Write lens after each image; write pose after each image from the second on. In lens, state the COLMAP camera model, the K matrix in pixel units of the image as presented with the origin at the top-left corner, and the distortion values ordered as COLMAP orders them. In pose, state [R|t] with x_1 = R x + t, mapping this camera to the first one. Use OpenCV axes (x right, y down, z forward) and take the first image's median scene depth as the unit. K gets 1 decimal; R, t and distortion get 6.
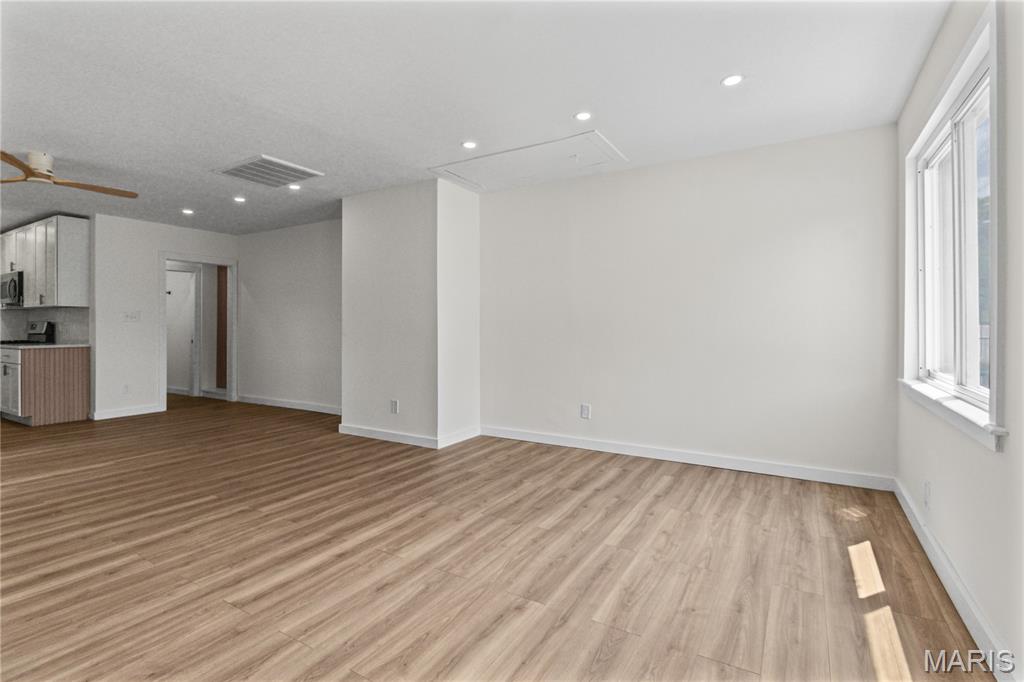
lens RADIAL K [[480.1, 0, 516.0], [0, 480.1, 331.5], [0, 0, 1]] dist [0.014430, -0.011786]
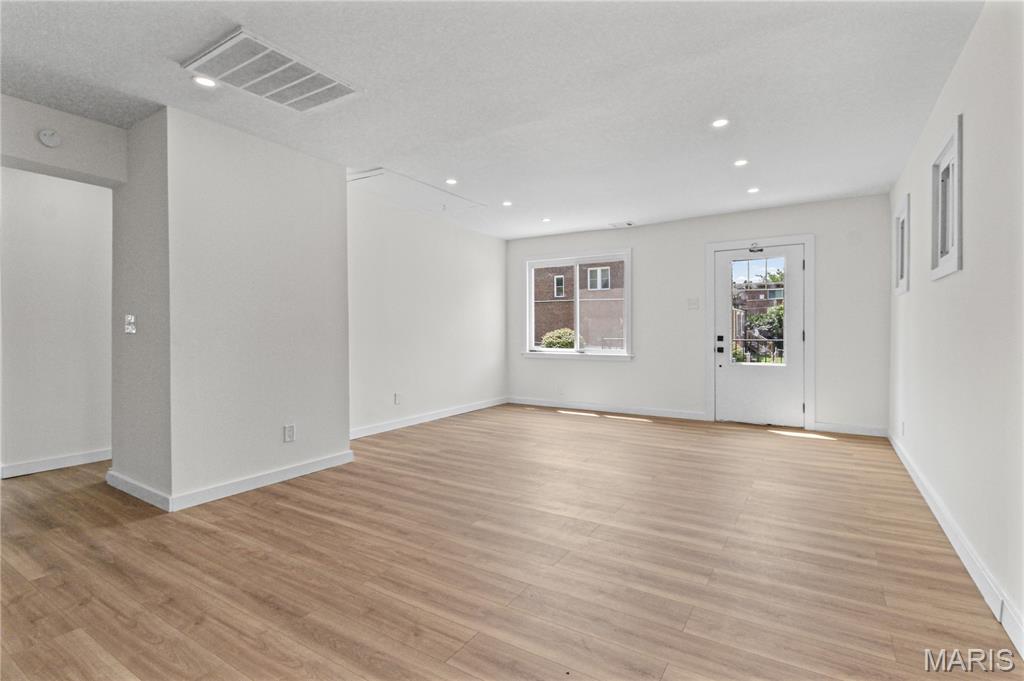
lens RADIAL K [[480.1, 0, 531.3], [0, 480.1, 335.2], [0, 0, 1]] dist [0.014430, -0.011786]
pose [[0.002343, -0.008865, 0.999958, -1.177864], [0.009229, 0.999918, 0.008843, -0.003426], [-0.999955, 0.009208, 0.002424, 0.704699]]
